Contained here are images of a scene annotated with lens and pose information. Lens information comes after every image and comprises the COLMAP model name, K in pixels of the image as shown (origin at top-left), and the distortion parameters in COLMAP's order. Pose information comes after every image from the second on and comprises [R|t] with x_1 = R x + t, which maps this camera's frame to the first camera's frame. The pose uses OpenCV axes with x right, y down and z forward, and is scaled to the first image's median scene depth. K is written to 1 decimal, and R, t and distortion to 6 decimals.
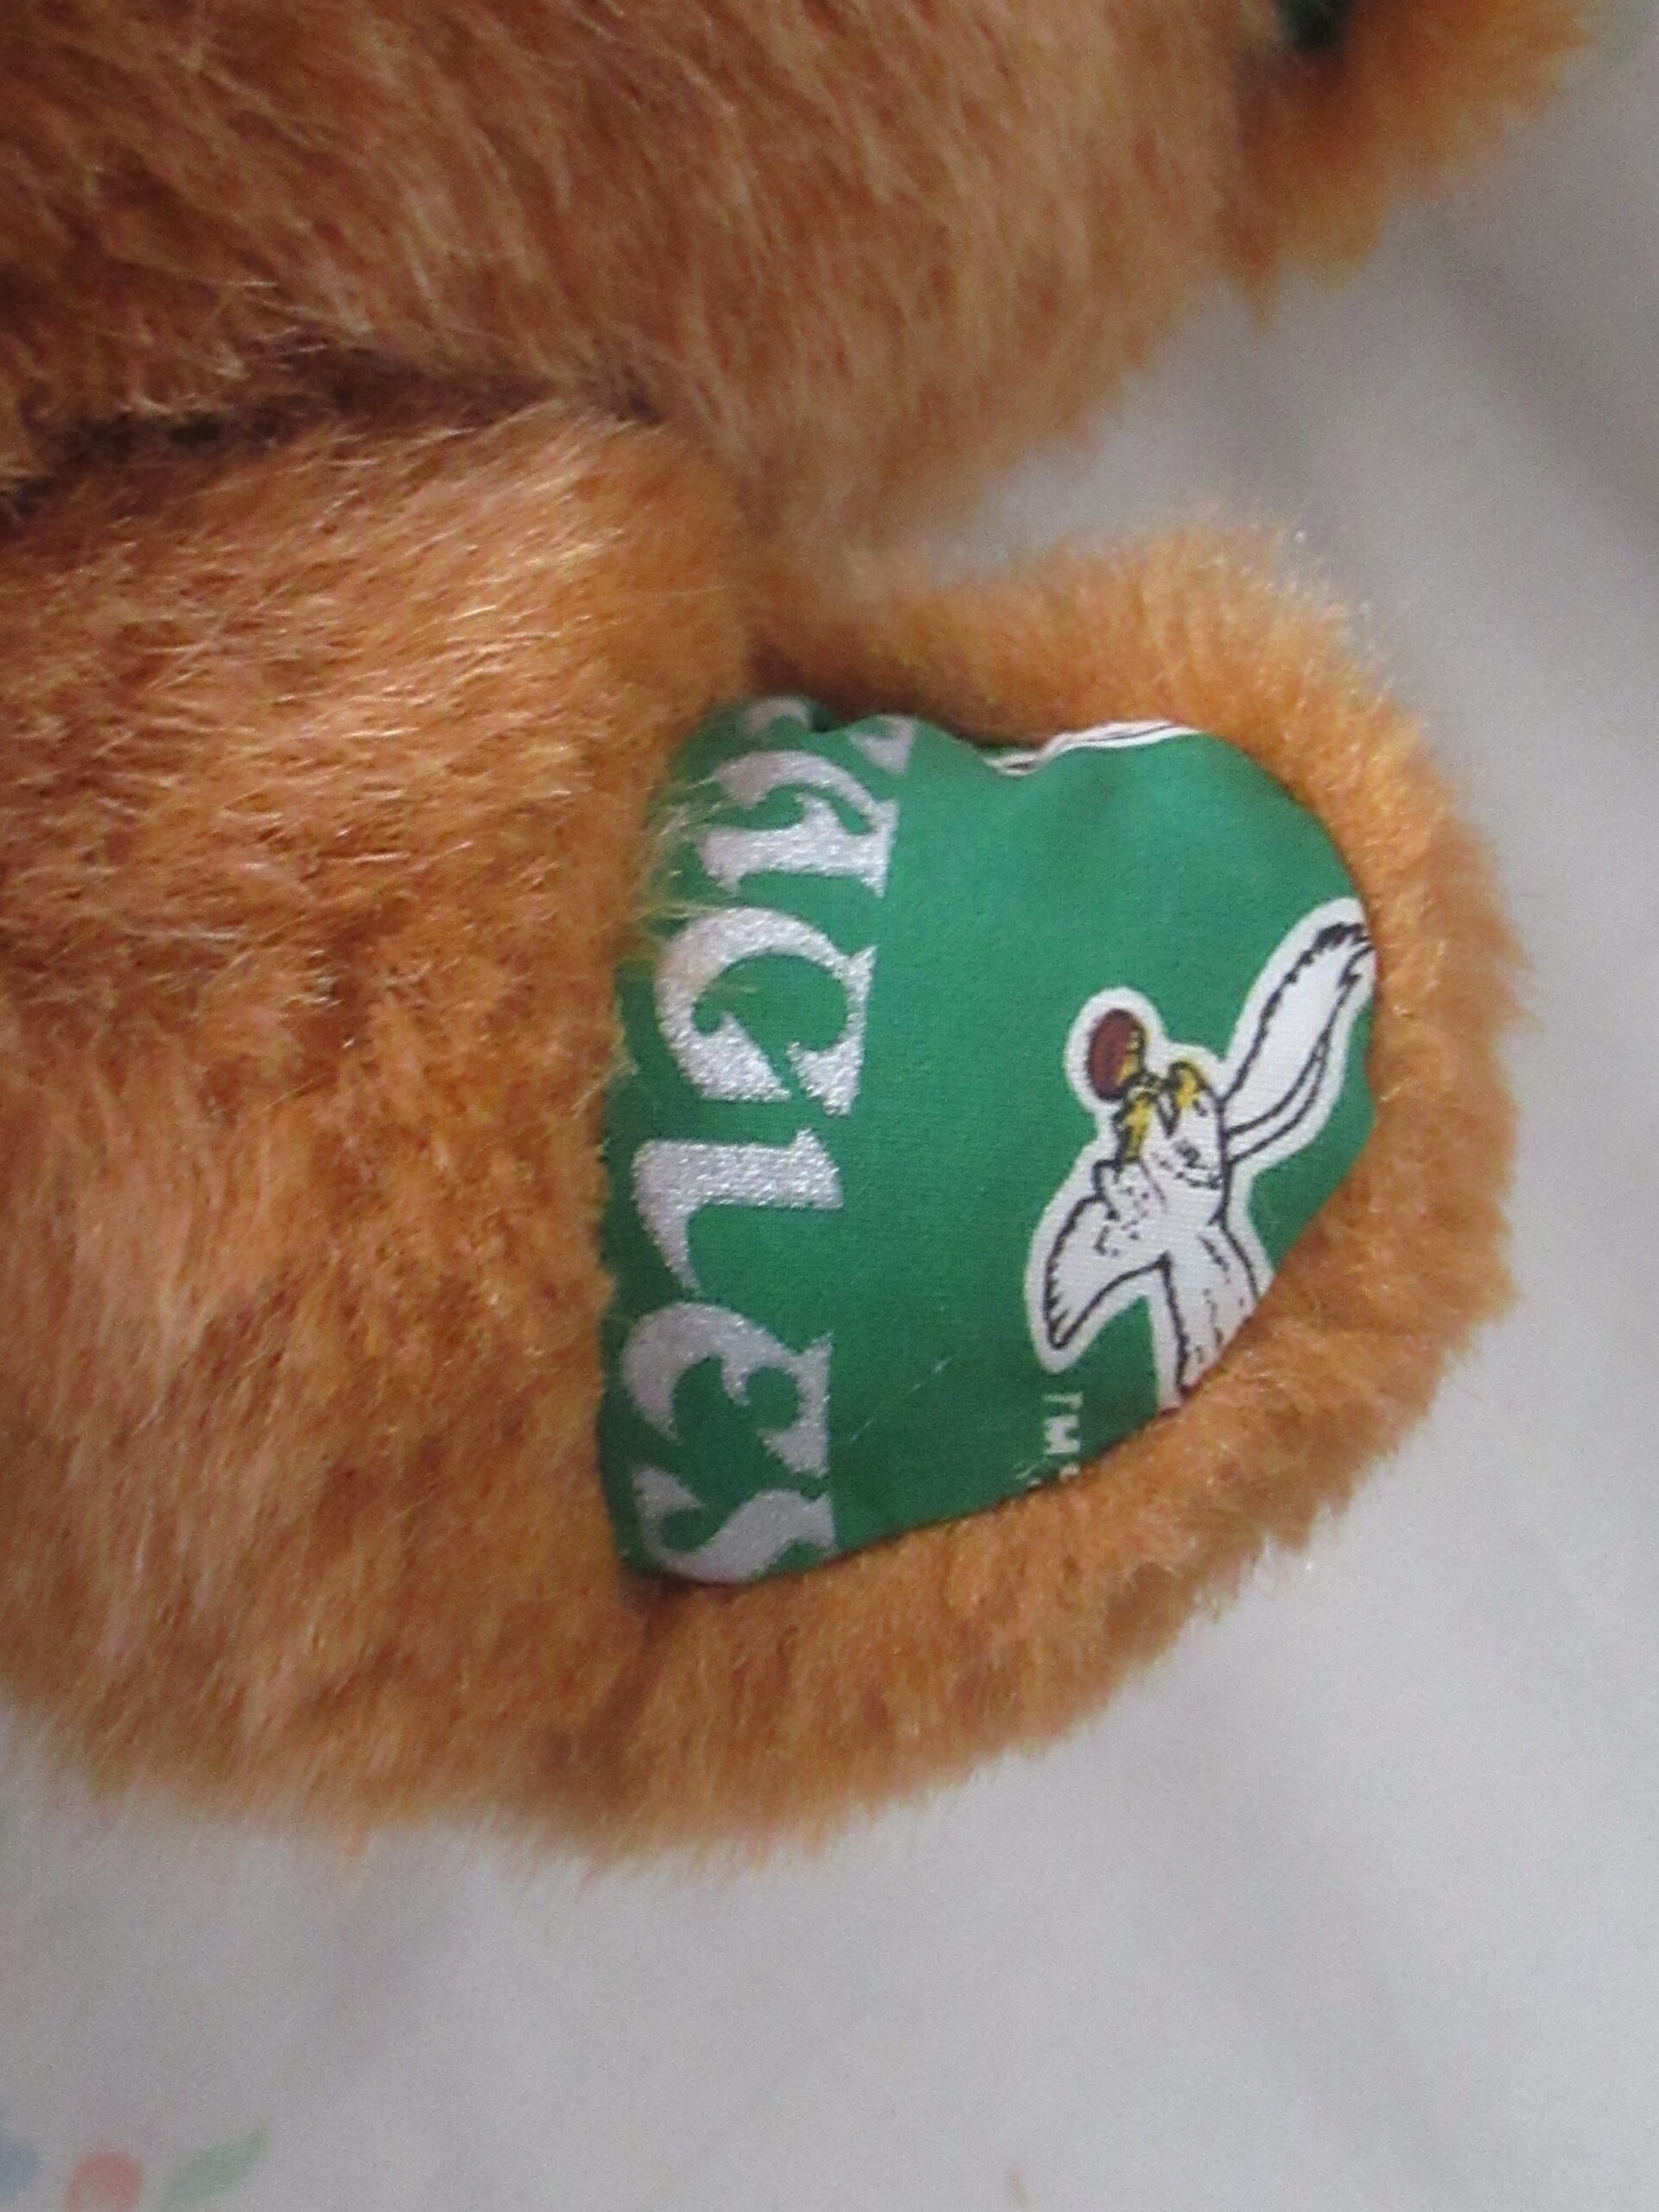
lens RADIAL K [[3387.5, 0, 829.5], [0, 3387.5, 1106.0], [0, 0, 1]] dist [-0.022458, -0.048461]
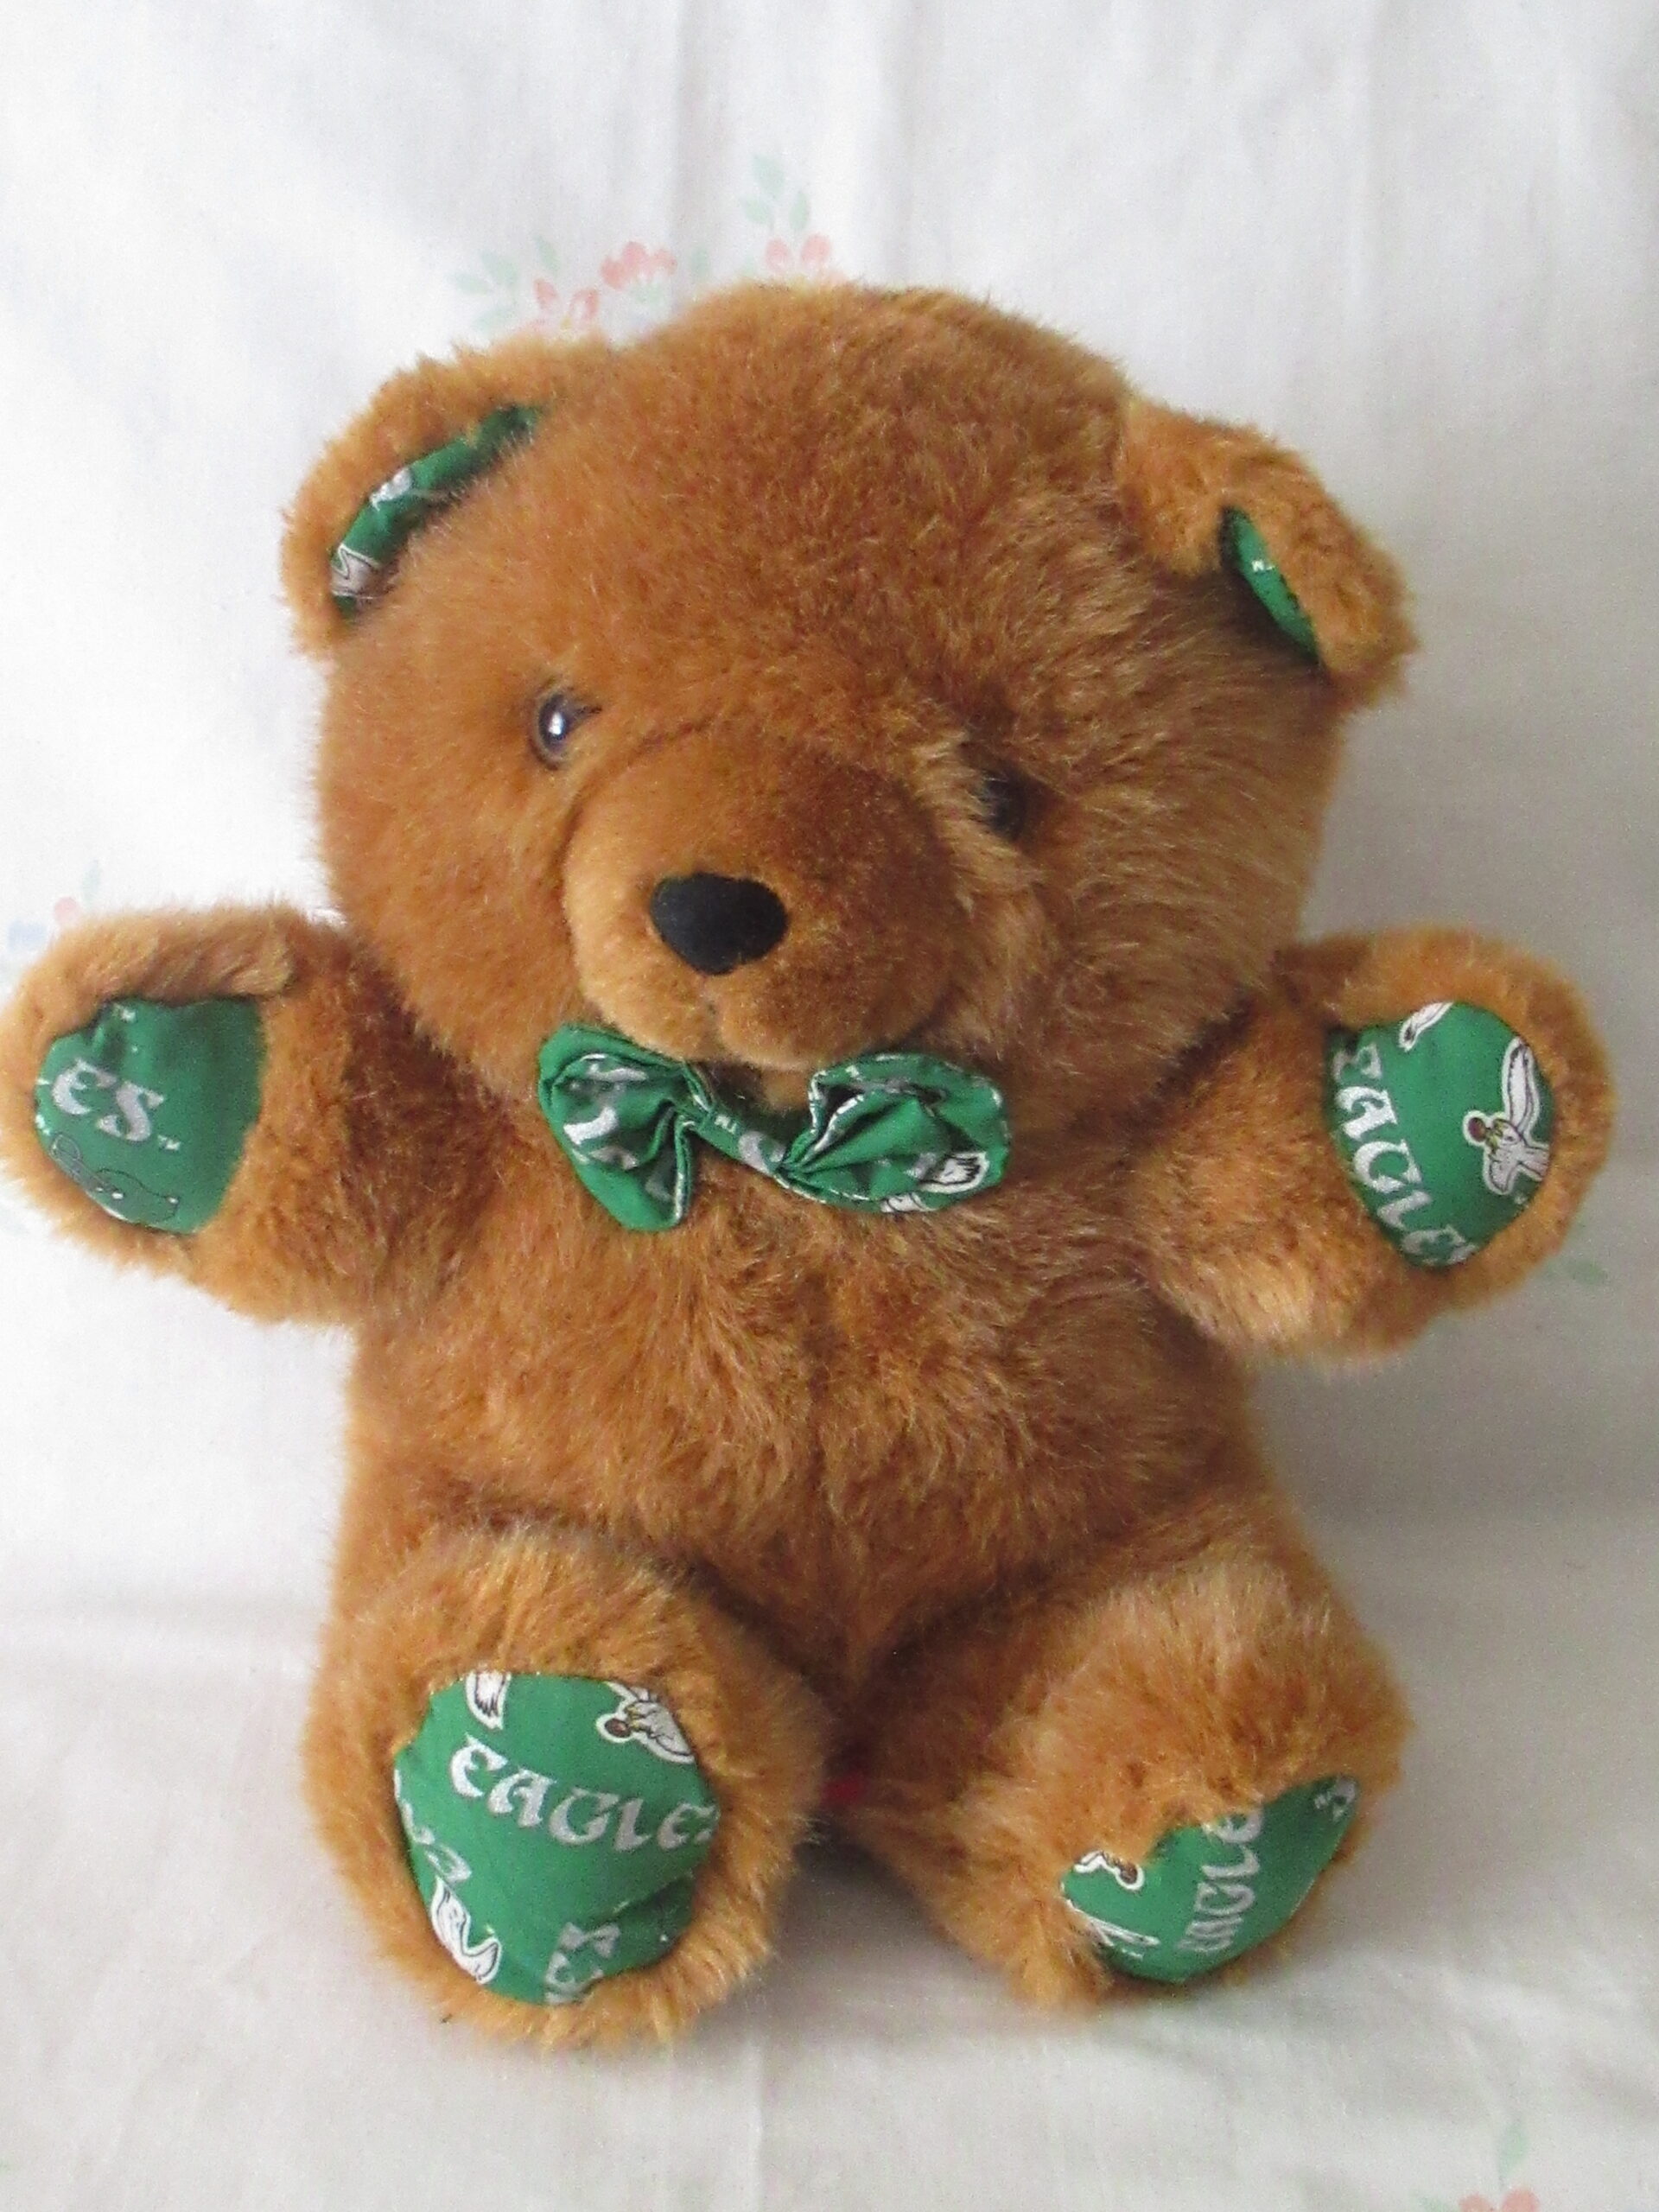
lens RADIAL K [[3387.5, 0, 829.5], [0, 3387.5, 1106.0], [0, 0, 1]] dist [-0.022458, -0.048461]
pose [[0.813897, -0.478983, -0.328857, 0.708456], [0.572564, 0.757378, 0.313924, -1.534807], [0.098705, -0.443794, 0.890676, -2.222684]]
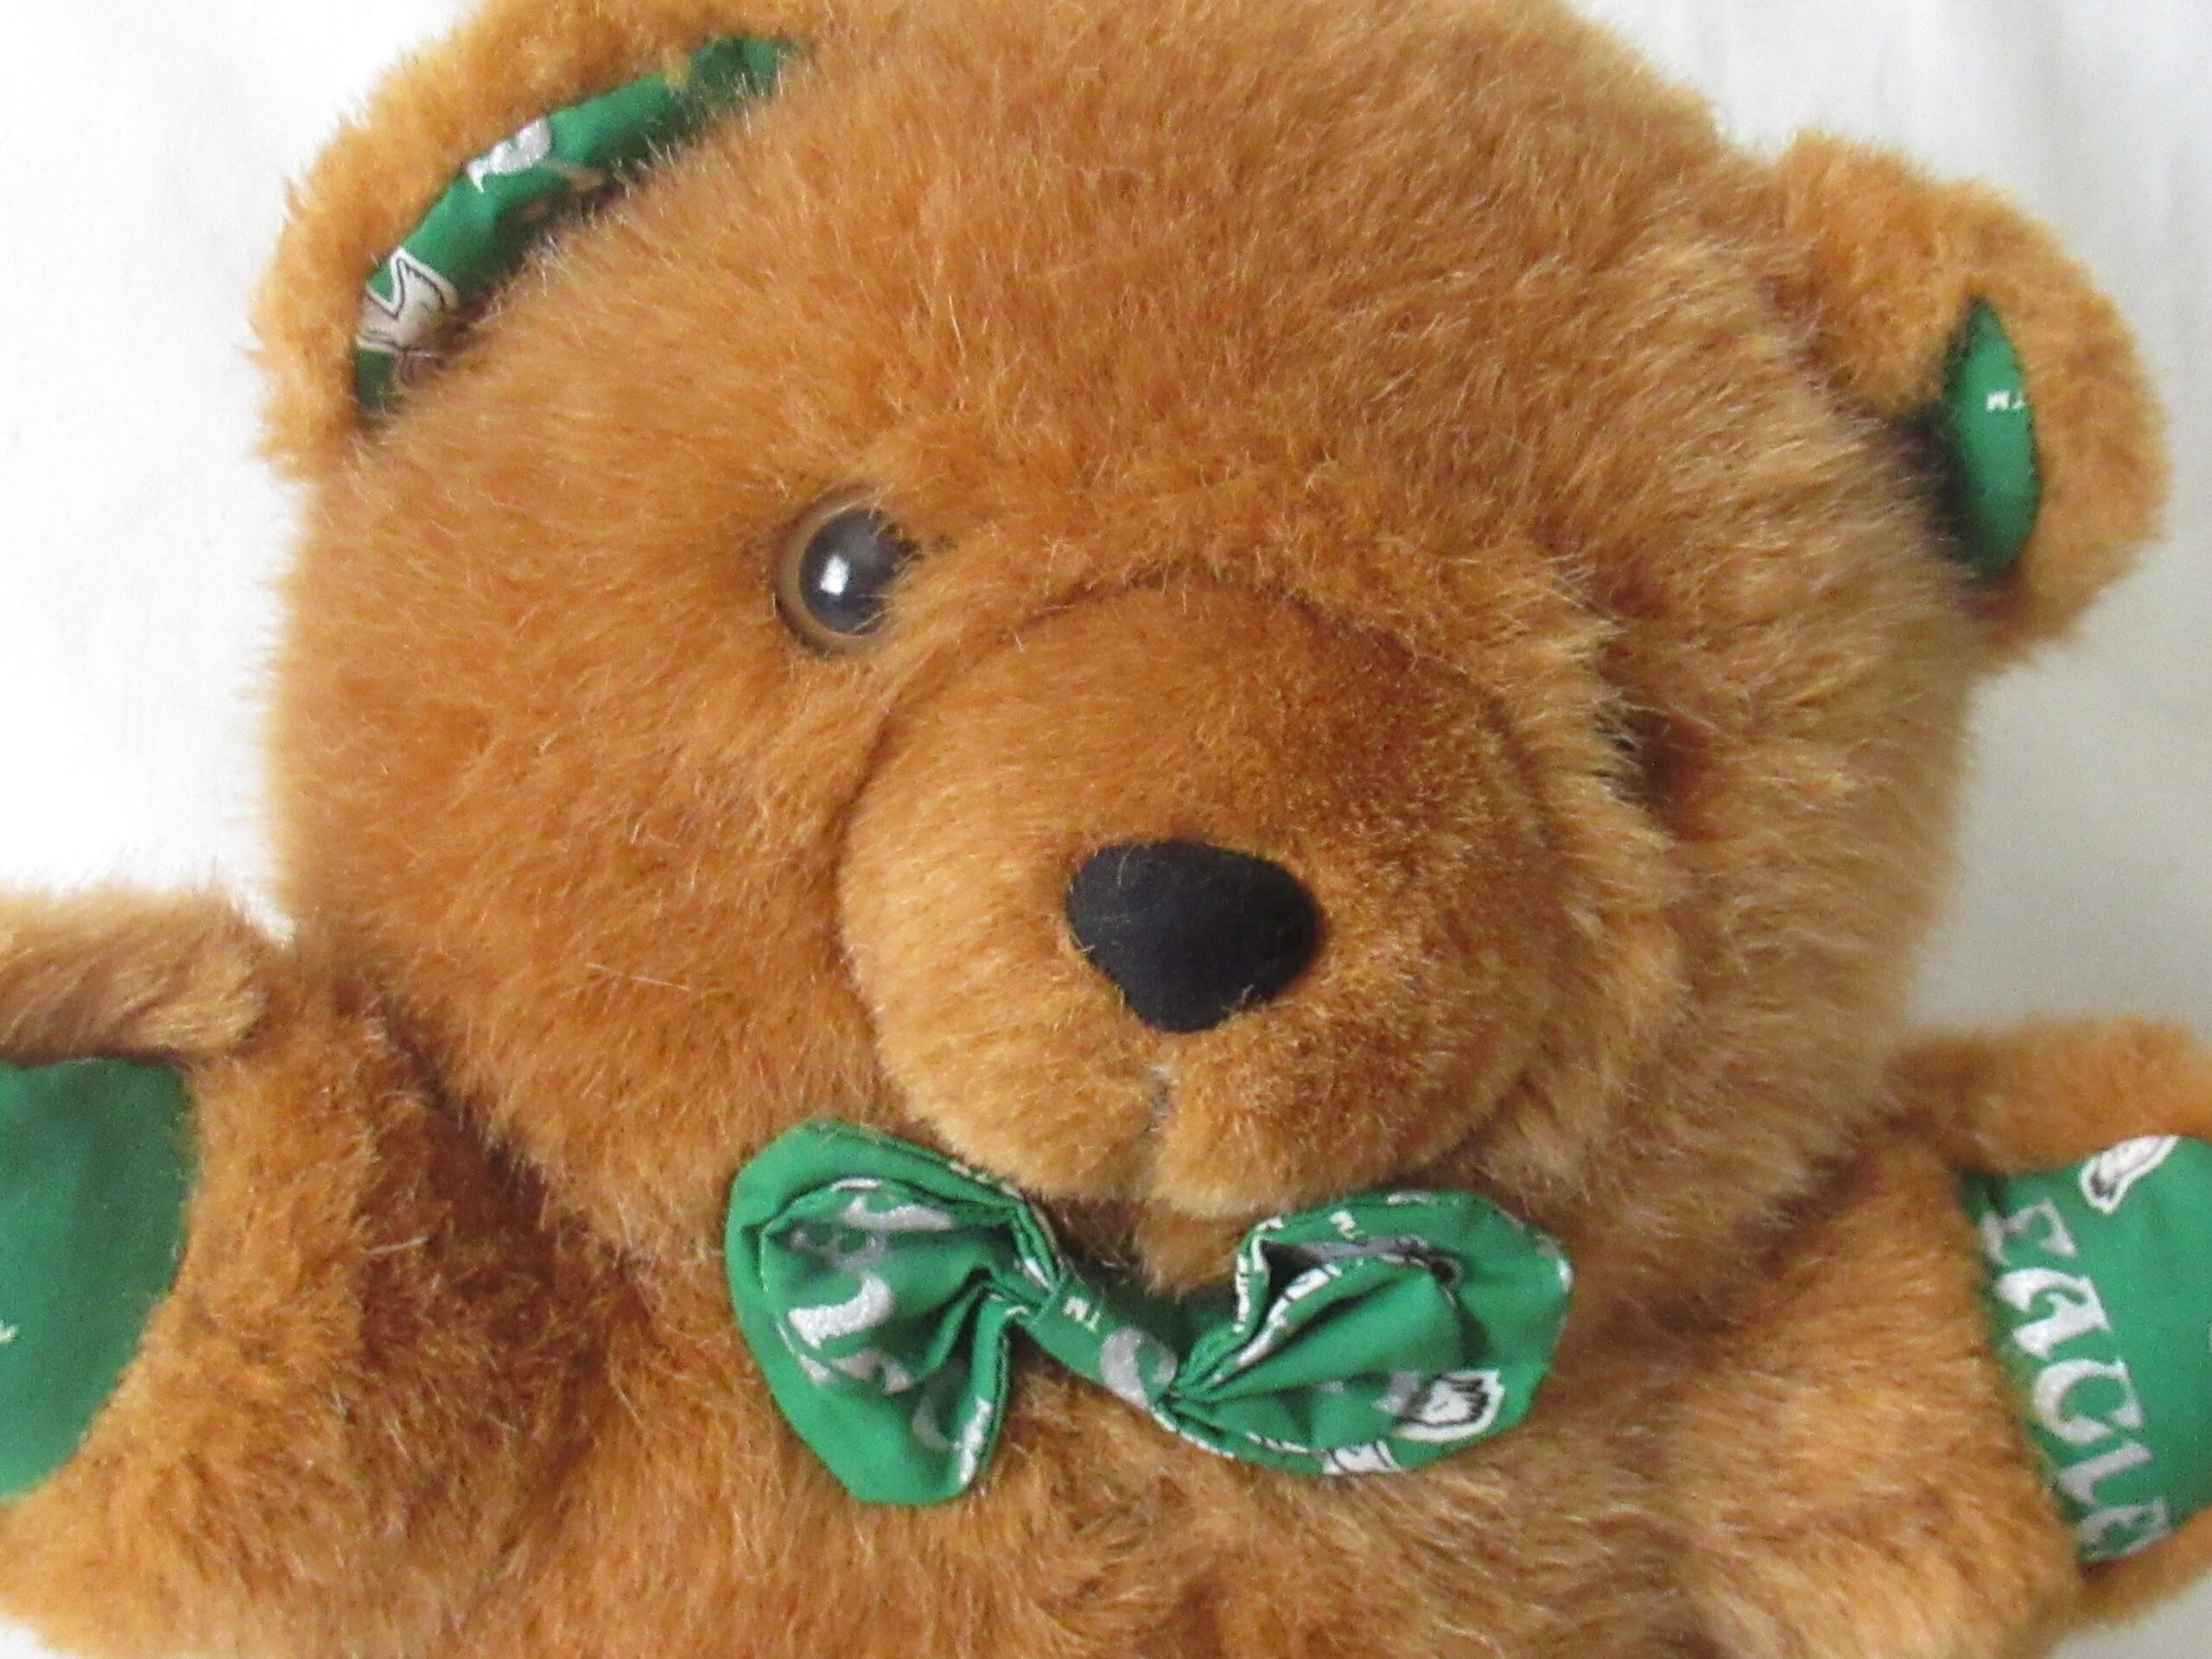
lens RADIAL K [[3387.5, 0, 1105.1], [0, 3387.5, 794.9], [0, 0, 1]] dist [-0.022458, -0.048461]
pose [[0.881839, -0.471308, -0.015131, -0.361451], [0.448187, 0.827740, 0.337602, -1.377283], [-0.146590, -0.304492, 0.941167, -0.856630]]
